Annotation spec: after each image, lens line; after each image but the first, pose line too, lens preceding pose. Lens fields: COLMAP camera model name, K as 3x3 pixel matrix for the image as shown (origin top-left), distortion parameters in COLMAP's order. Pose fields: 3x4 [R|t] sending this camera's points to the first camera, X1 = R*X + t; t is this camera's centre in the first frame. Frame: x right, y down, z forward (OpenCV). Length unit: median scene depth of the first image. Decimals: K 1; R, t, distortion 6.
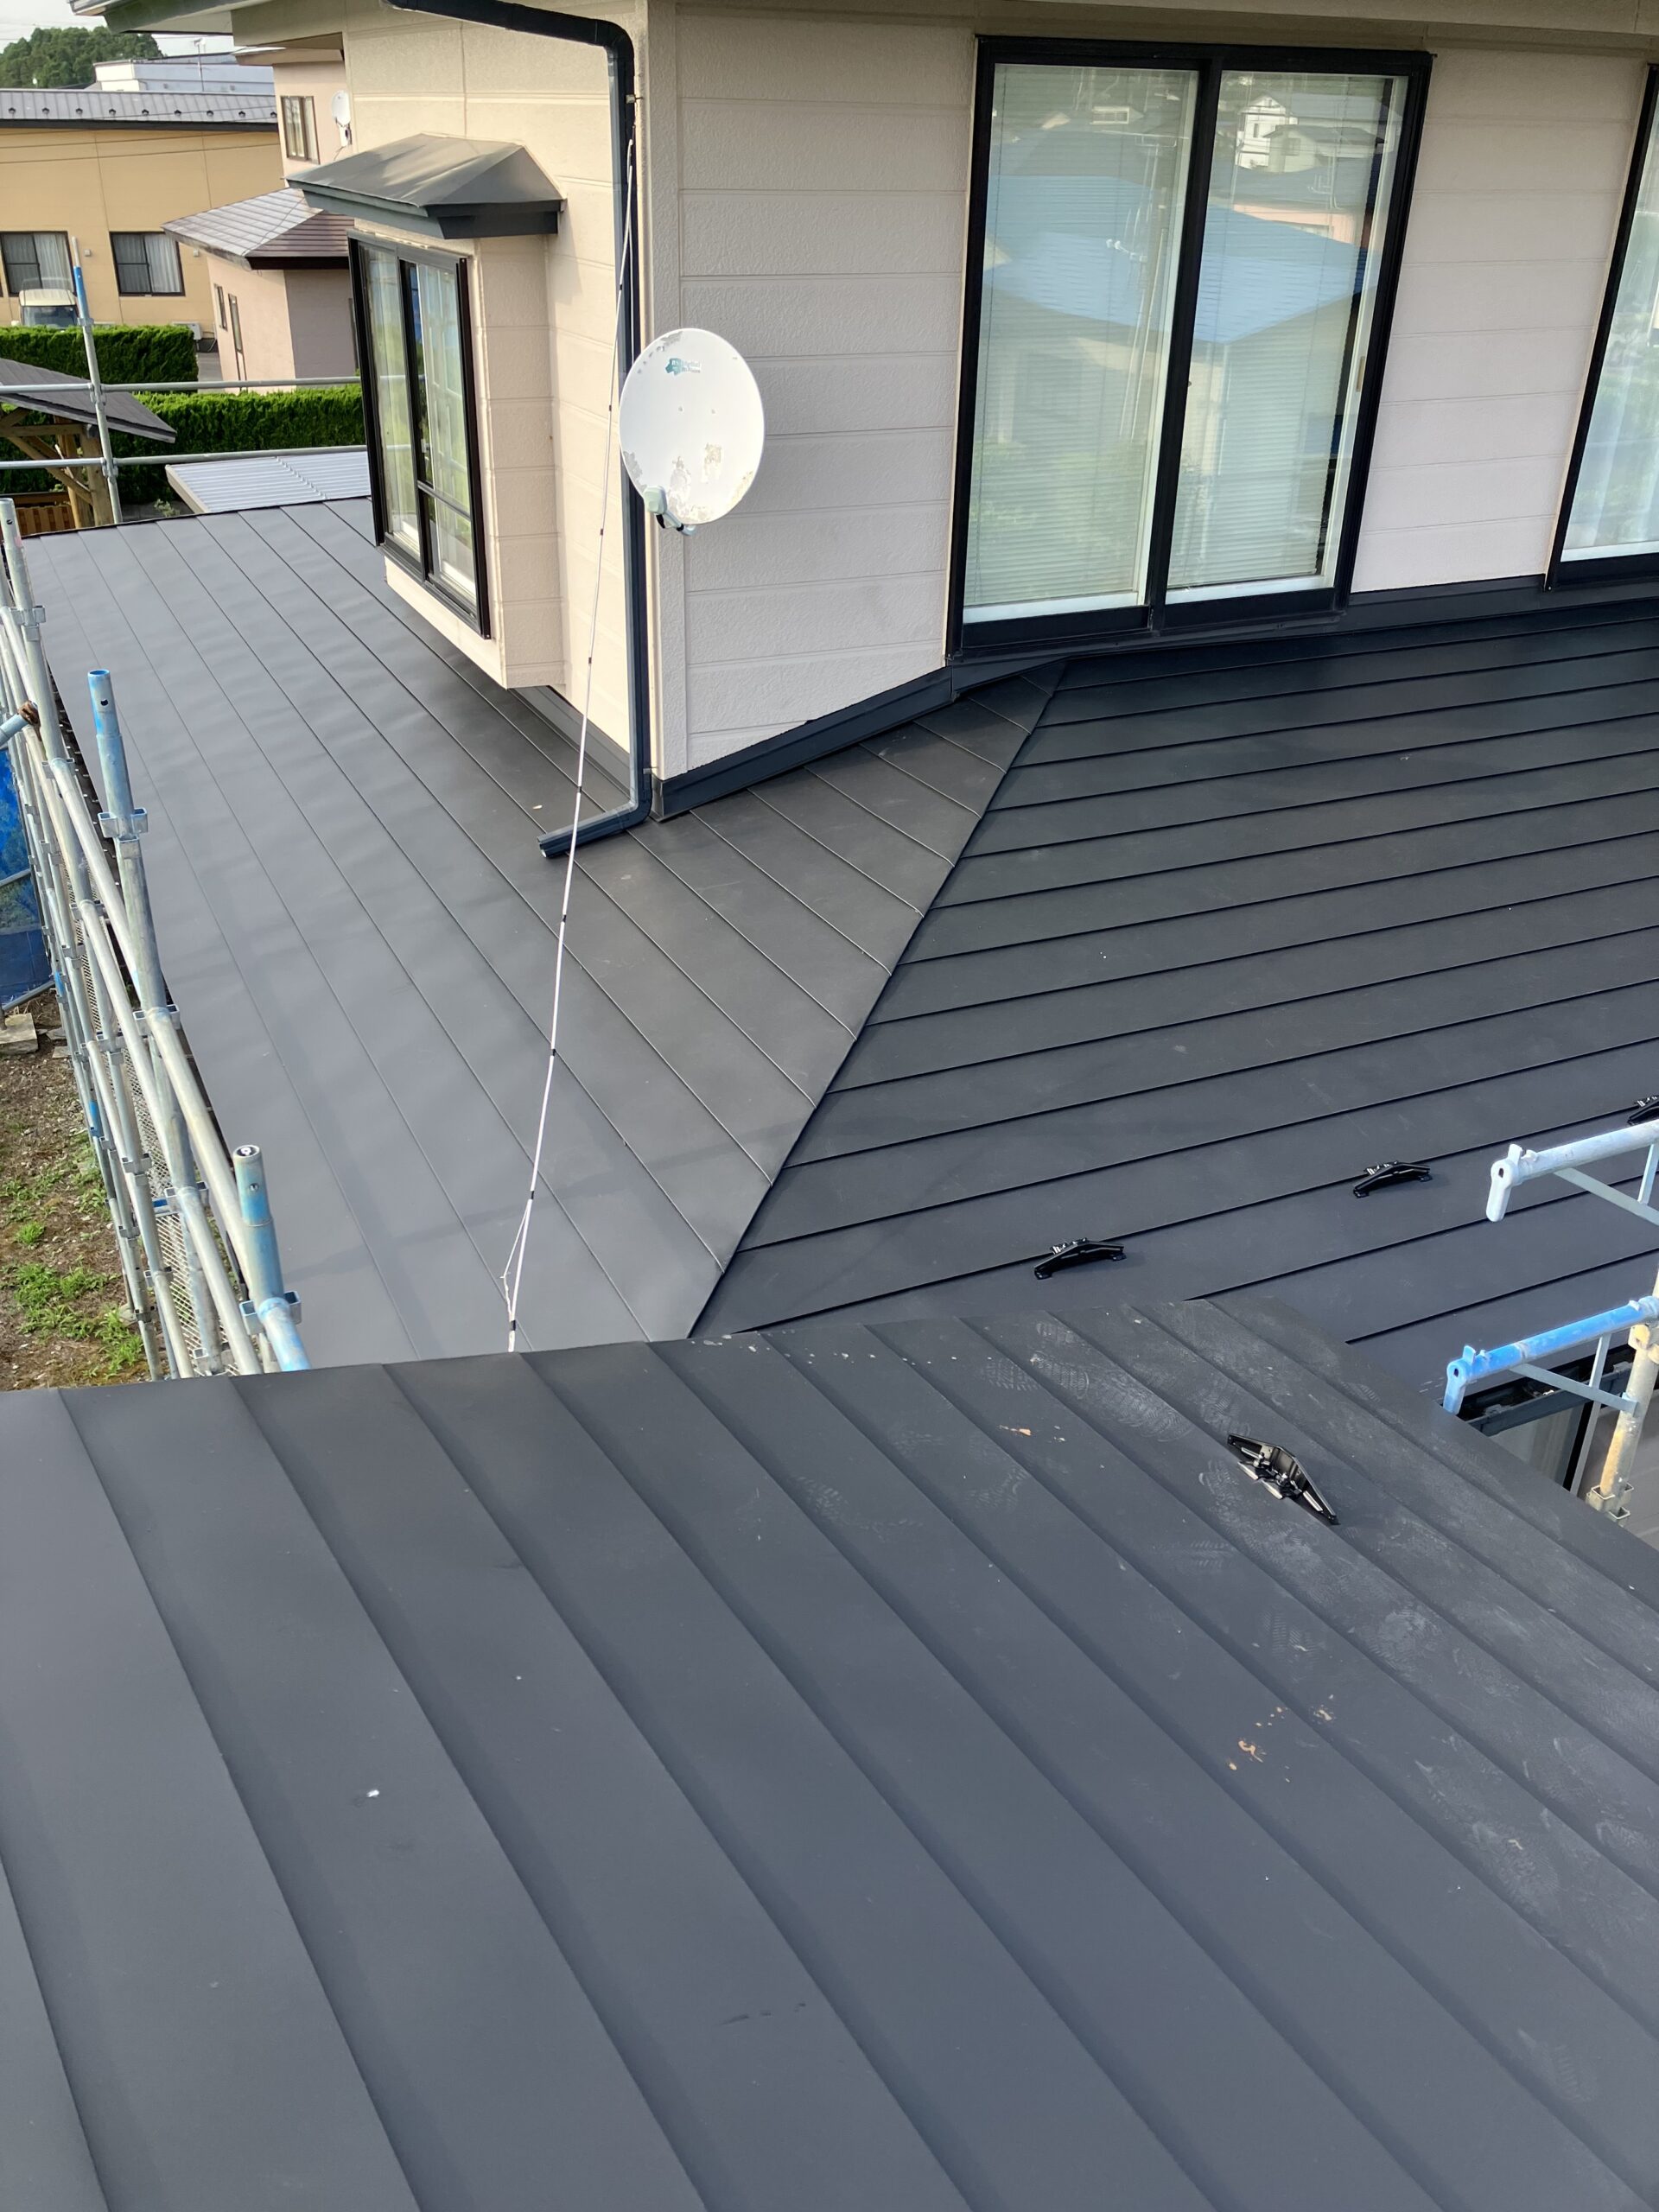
lens RADIAL K [[1788.7, 0, 840.1], [0, 1788.7, 1124.5], [0, 0, 1]] dist [0.056711, -0.072786]
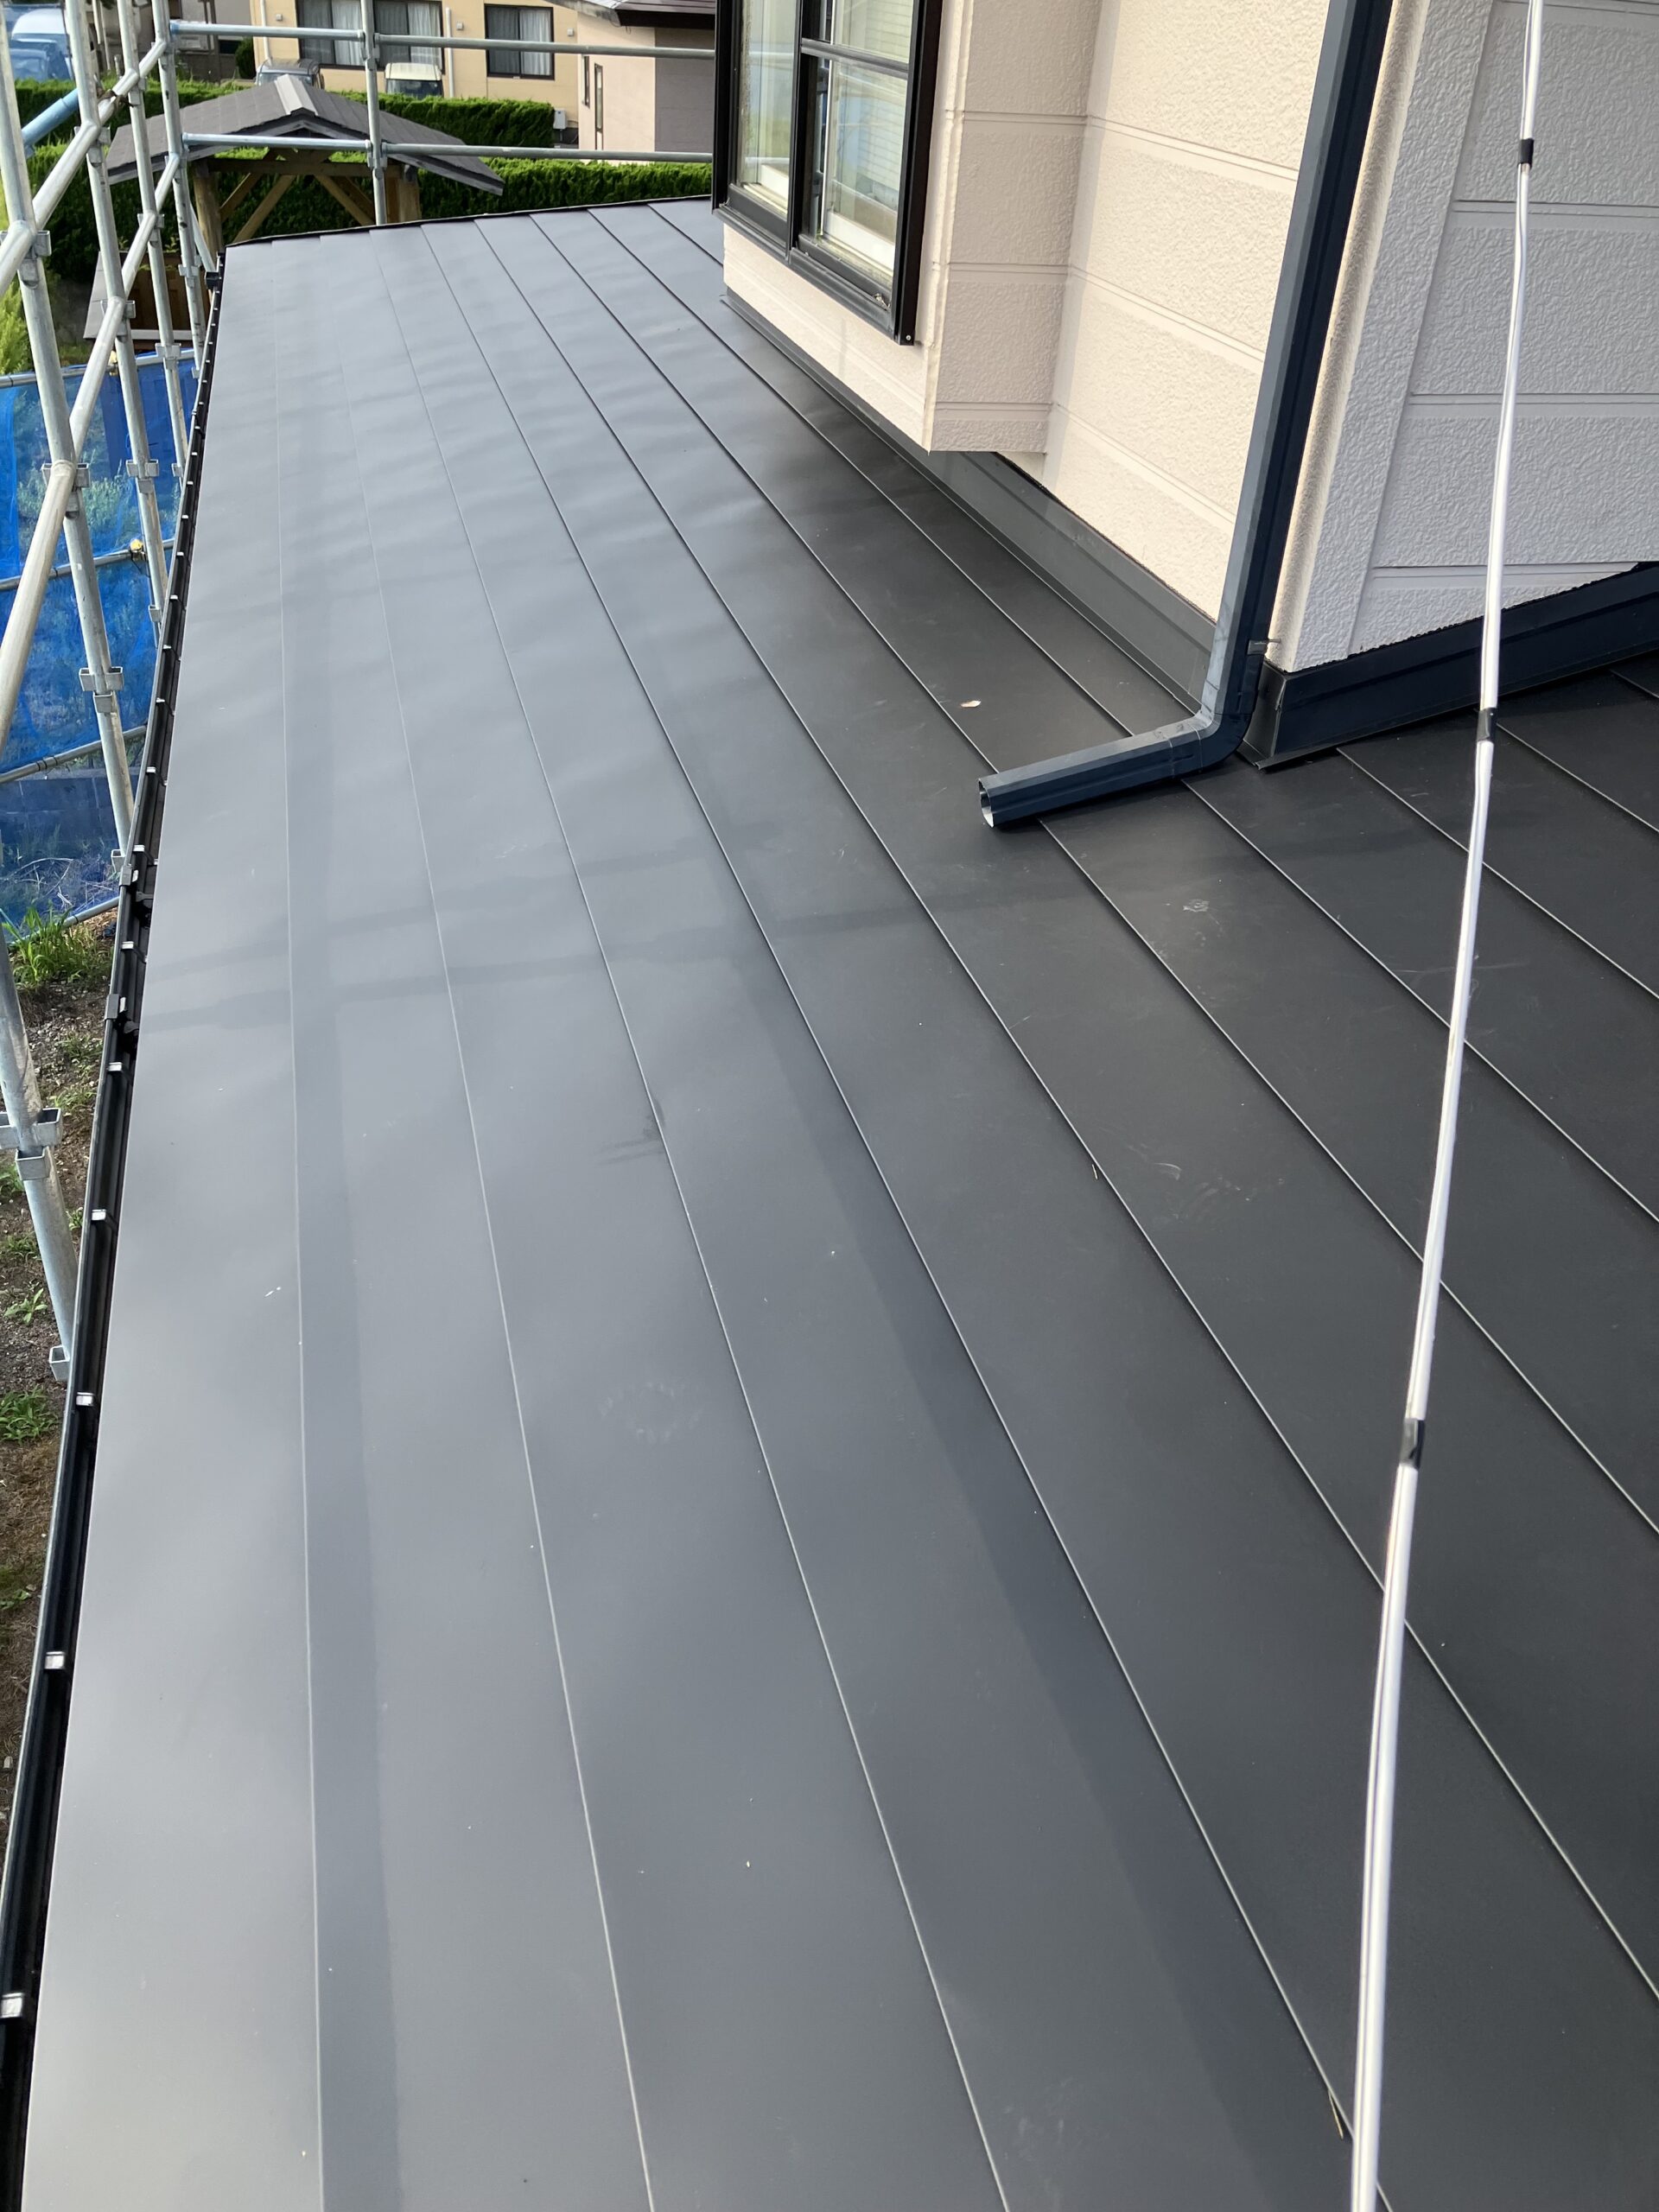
lens RADIAL K [[1788.7, 0, 806.9], [0, 1788.7, 1089.7], [0, 0, 1]] dist [0.056711, -0.072786]
pose [[0.978769, 0.131350, -0.157350, -0.109006], [-0.122854, 0.990448, 0.062599, -0.089010], [0.164069, -0.041939, 0.985557, 0.463302]]
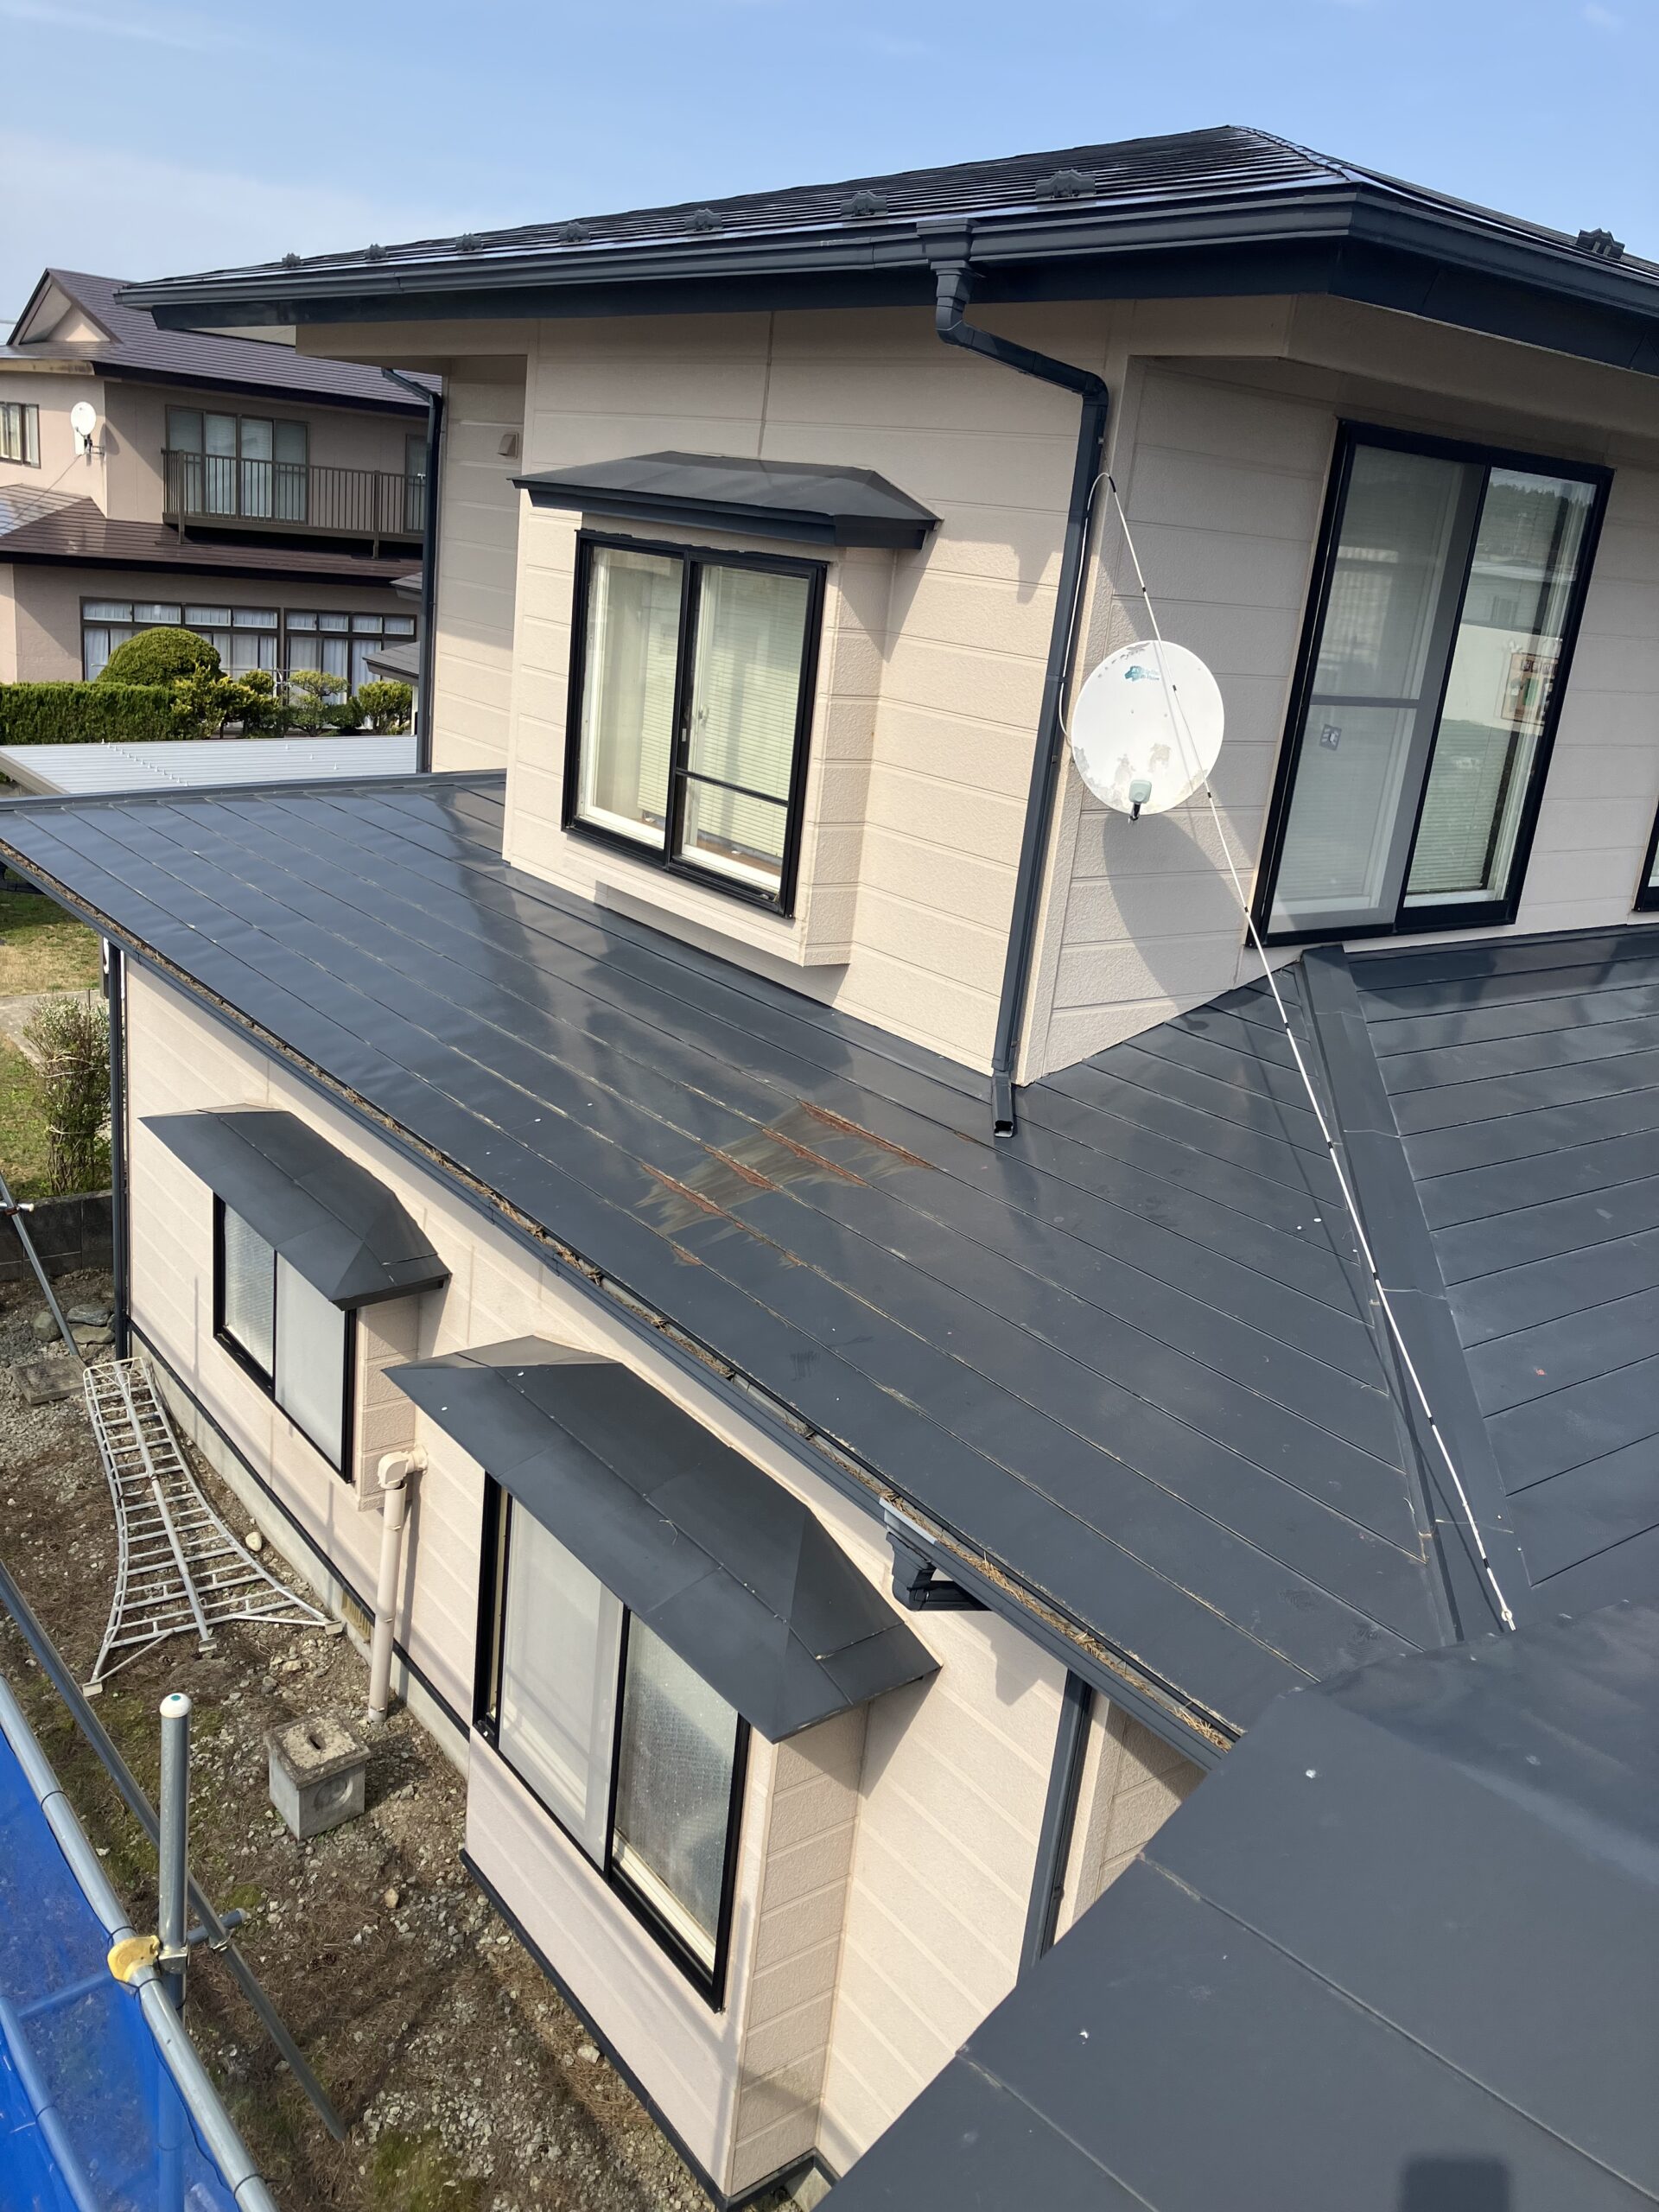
lens RADIAL K [[1788.7, 0, 852.2], [0, 1788.7, 1104.7], [0, 0, 1]] dist [0.056711, -0.072786]
pose [[0.972529, 0.008857, 0.232612, -0.359226], [0.033077, 0.983878, -0.175756, 0.009081], [-0.230418, 0.178622, 0.956557, 0.047115]]
